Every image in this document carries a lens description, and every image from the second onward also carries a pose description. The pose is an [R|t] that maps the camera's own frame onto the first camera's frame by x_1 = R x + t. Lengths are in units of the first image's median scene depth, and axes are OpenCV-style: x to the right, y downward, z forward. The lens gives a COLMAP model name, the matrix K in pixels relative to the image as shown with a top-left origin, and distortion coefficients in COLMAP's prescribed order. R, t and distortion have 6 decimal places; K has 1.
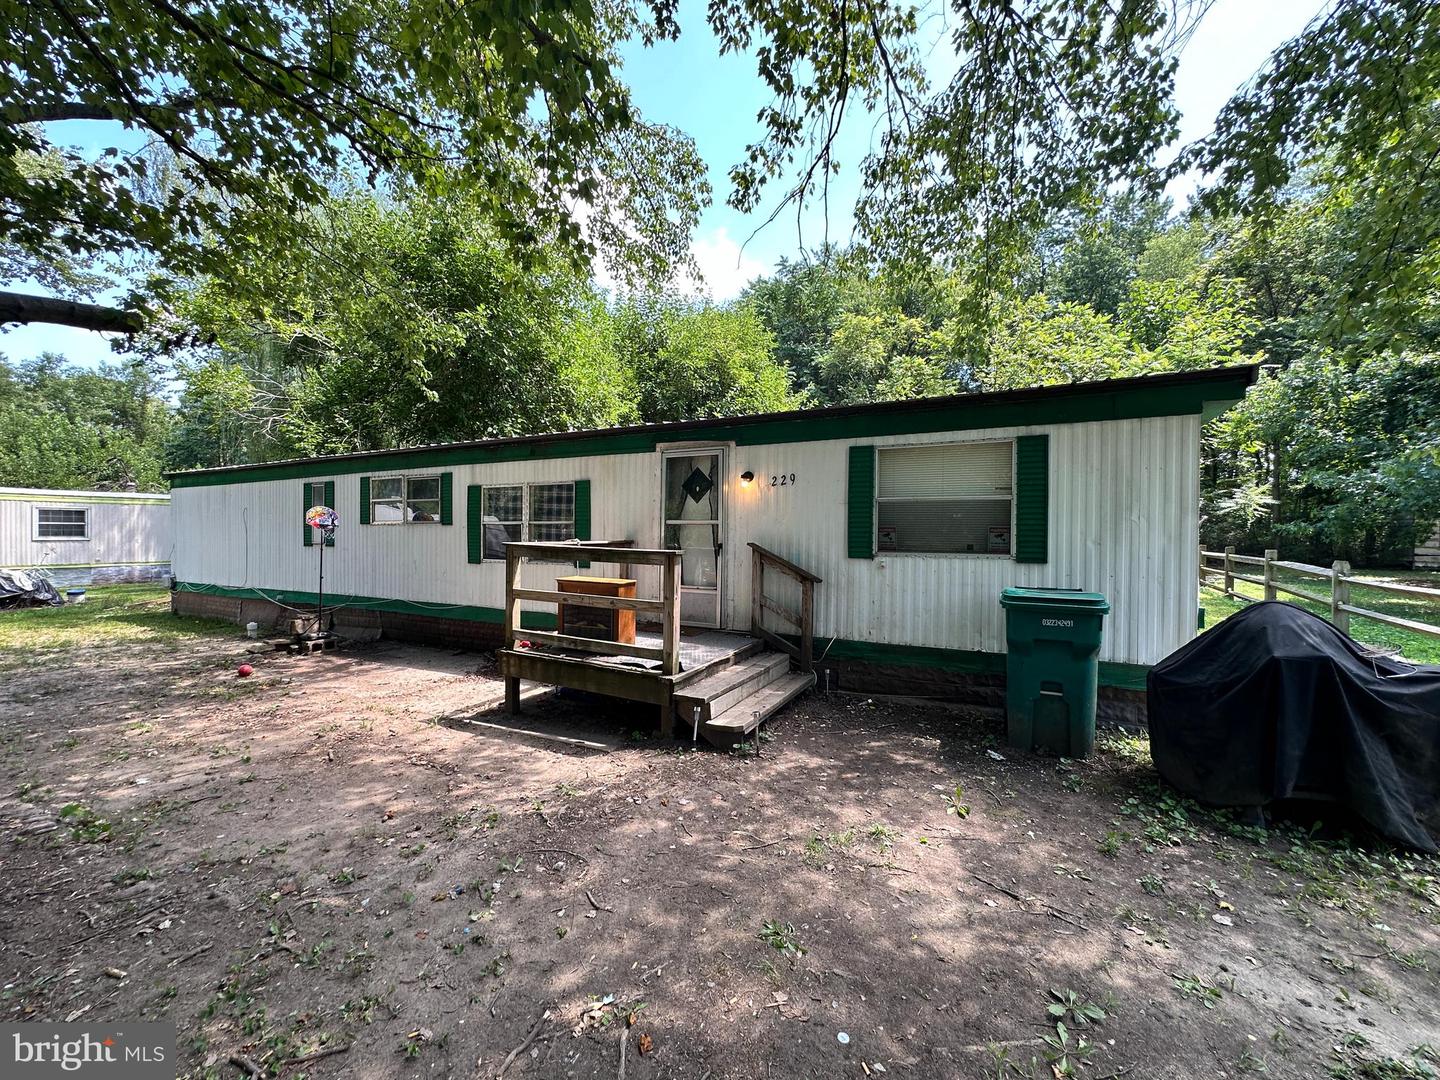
lens RADIAL K [[574.4, 0, 720.0], [0, 574.4, 540.0], [0, 0, 1]] dist [-0.003472, 0.000011]
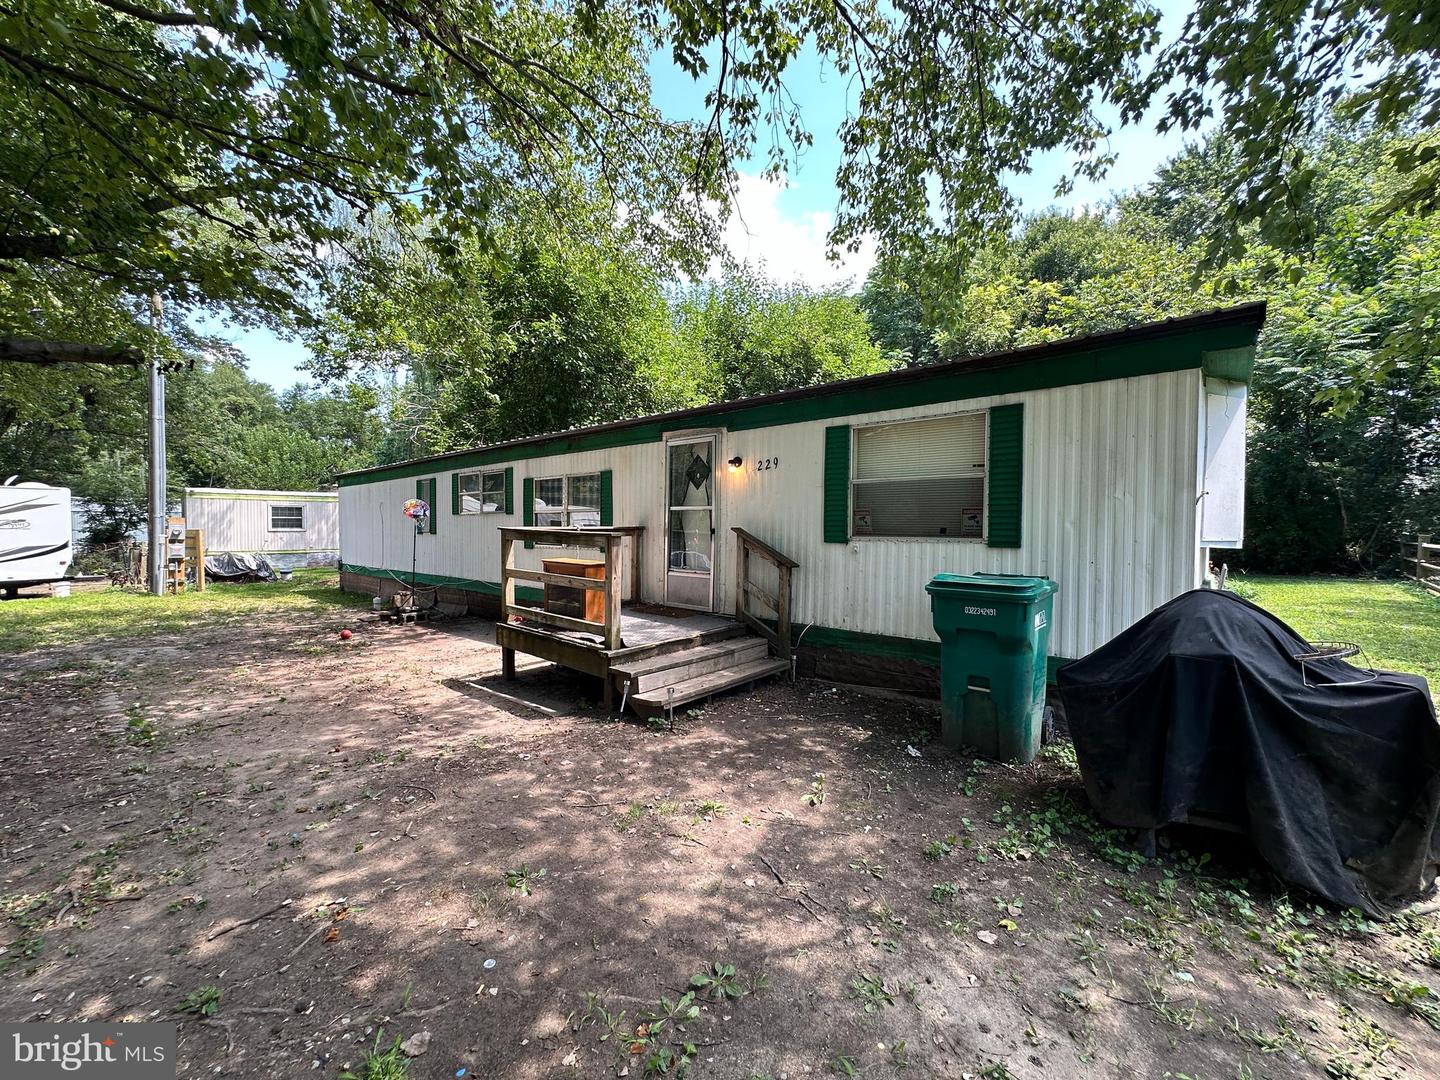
lens RADIAL K [[574.4, 0, 720.0], [0, 574.4, 540.0], [0, 0, 1]] dist [-0.003472, 0.000011]
pose [[0.970043, 0.002531, -0.242921, 0.318049], [0.000762, 0.999909, 0.013461, 0.015277], [0.242933, -0.013242, 0.969953, 0.017900]]
